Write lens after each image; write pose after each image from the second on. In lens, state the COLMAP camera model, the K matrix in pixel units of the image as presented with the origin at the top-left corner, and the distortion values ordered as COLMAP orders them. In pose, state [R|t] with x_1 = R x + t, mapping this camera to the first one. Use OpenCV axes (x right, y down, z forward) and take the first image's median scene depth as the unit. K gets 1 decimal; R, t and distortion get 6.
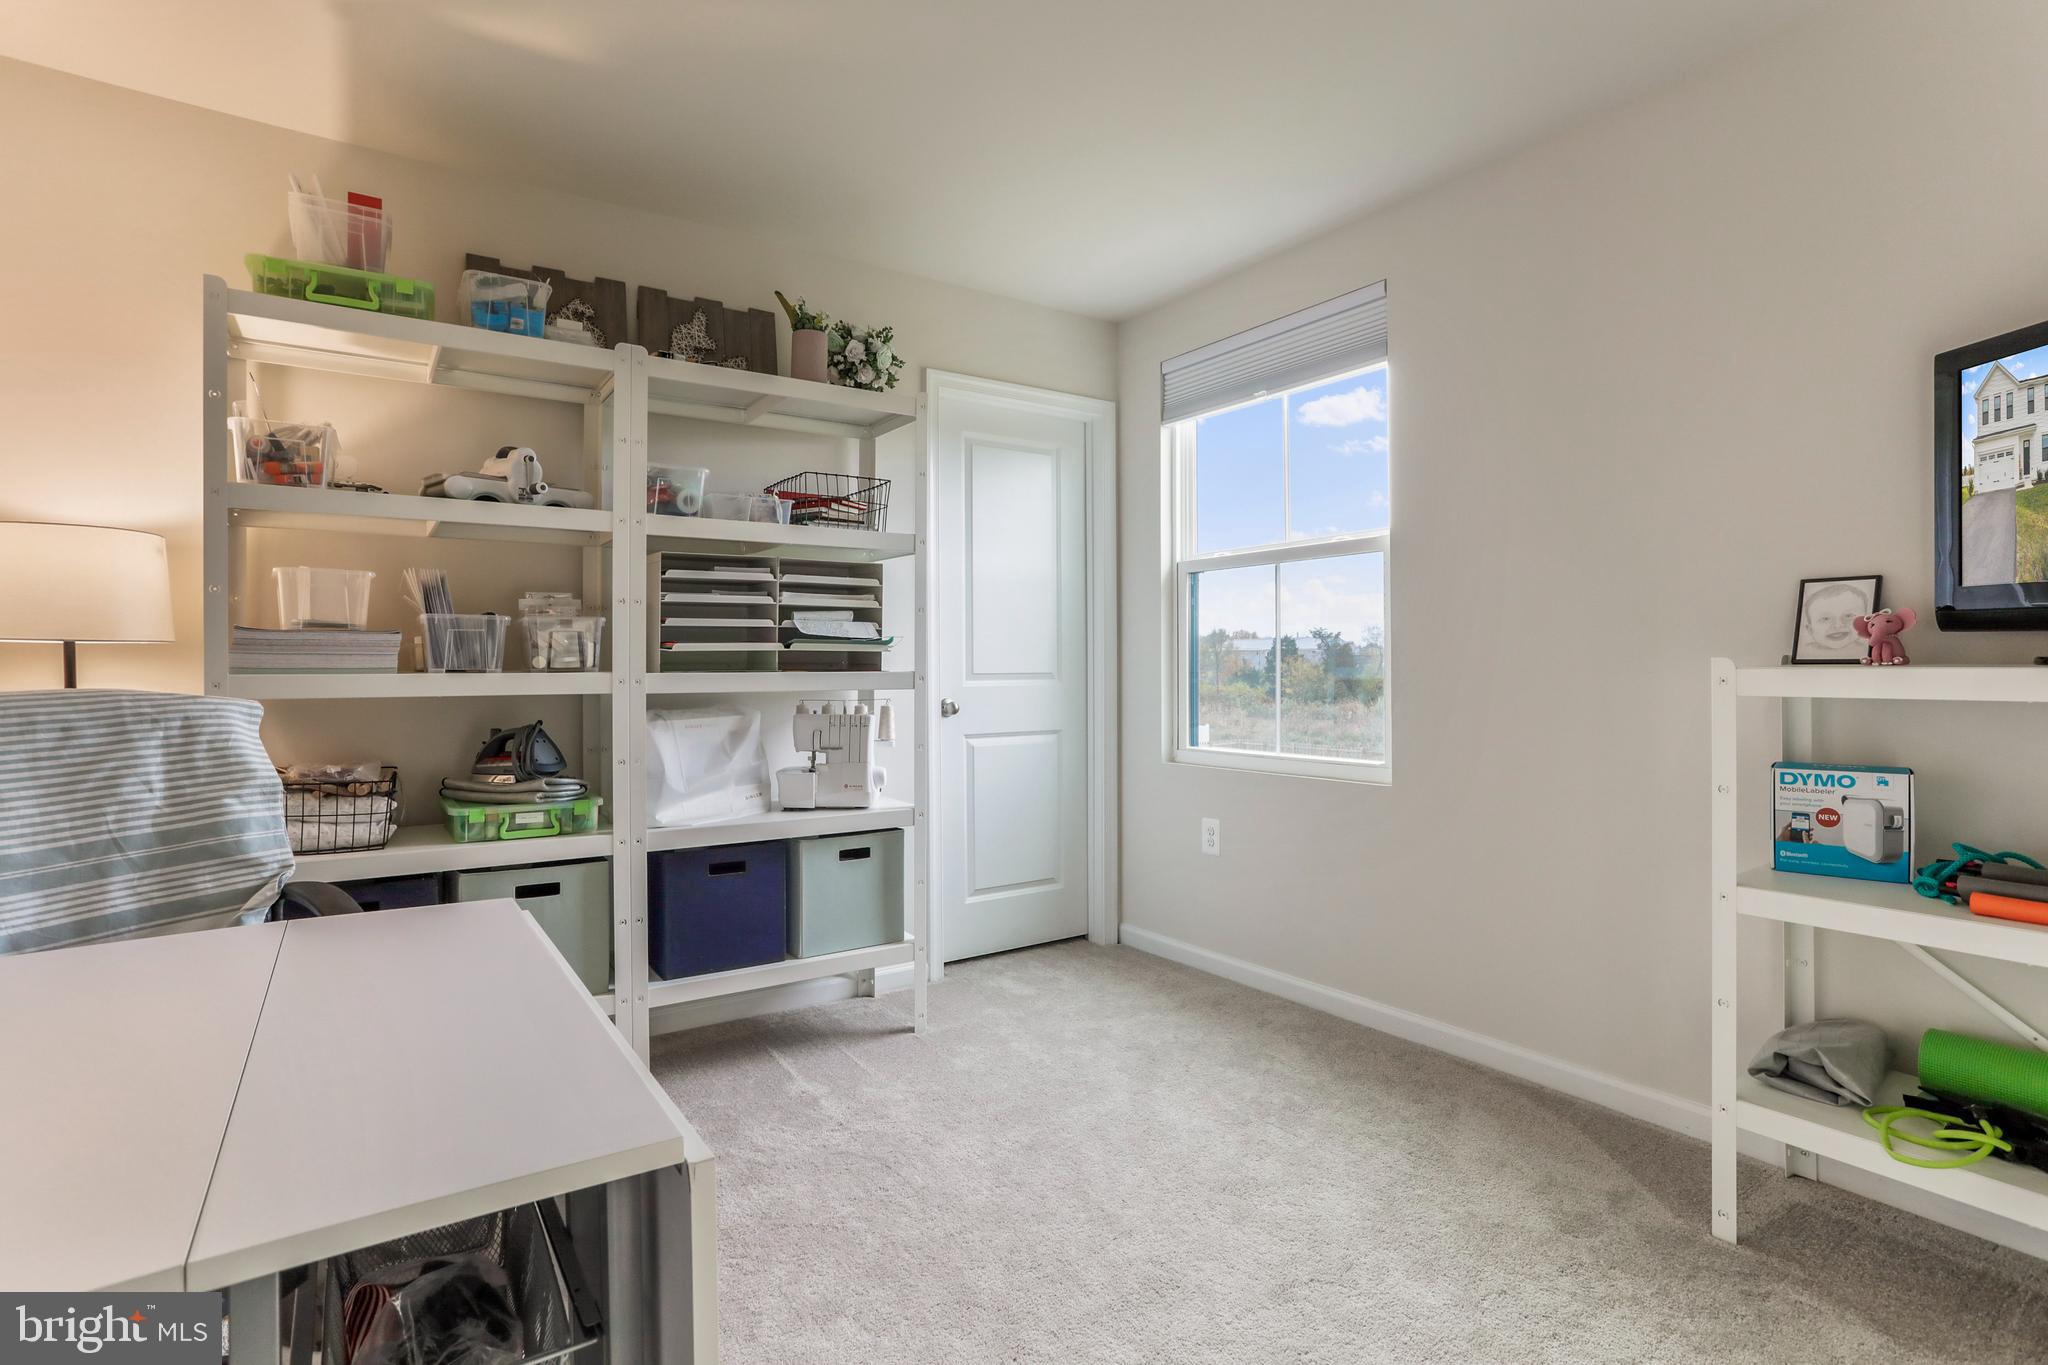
lens RADIAL K [[1014.8, 0, 1010.1], [0, 1014.8, 674.1], [0, 0, 1]] dist [-0.026582, 0.016629]
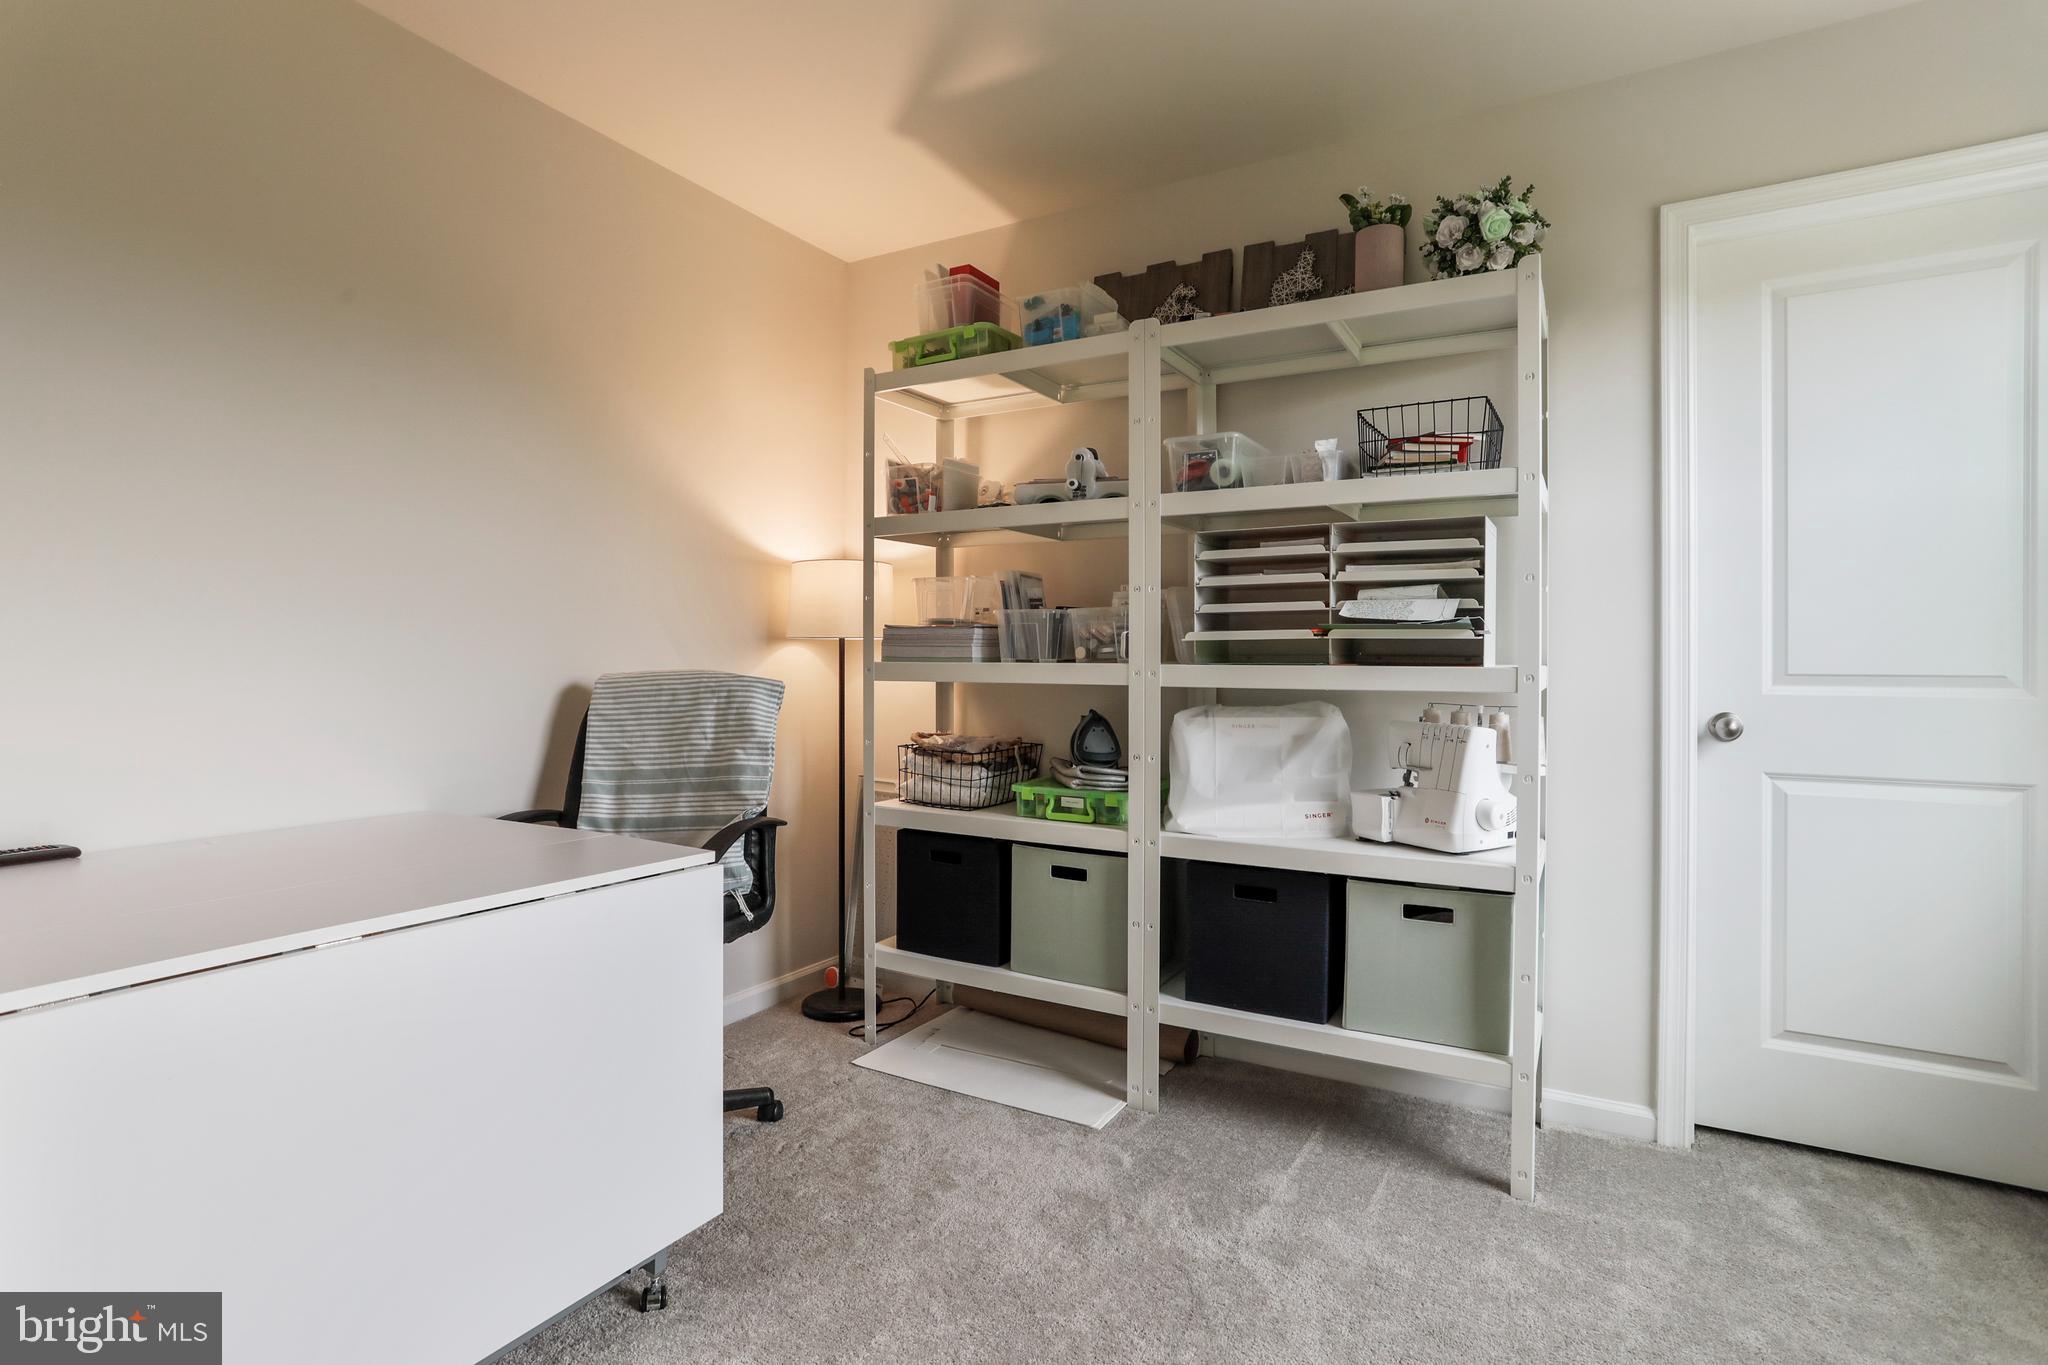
lens RADIAL K [[1014.8, 0, 1008.9], [0, 1014.8, 662.5], [0, 0, 1]] dist [-0.026582, 0.016629]
pose [[0.455017, 0.007221, -0.890453, 0.373921], [-0.014356, 0.999897, 0.000773, -0.001438], [0.890367, 0.012432, 0.455074, 0.406006]]
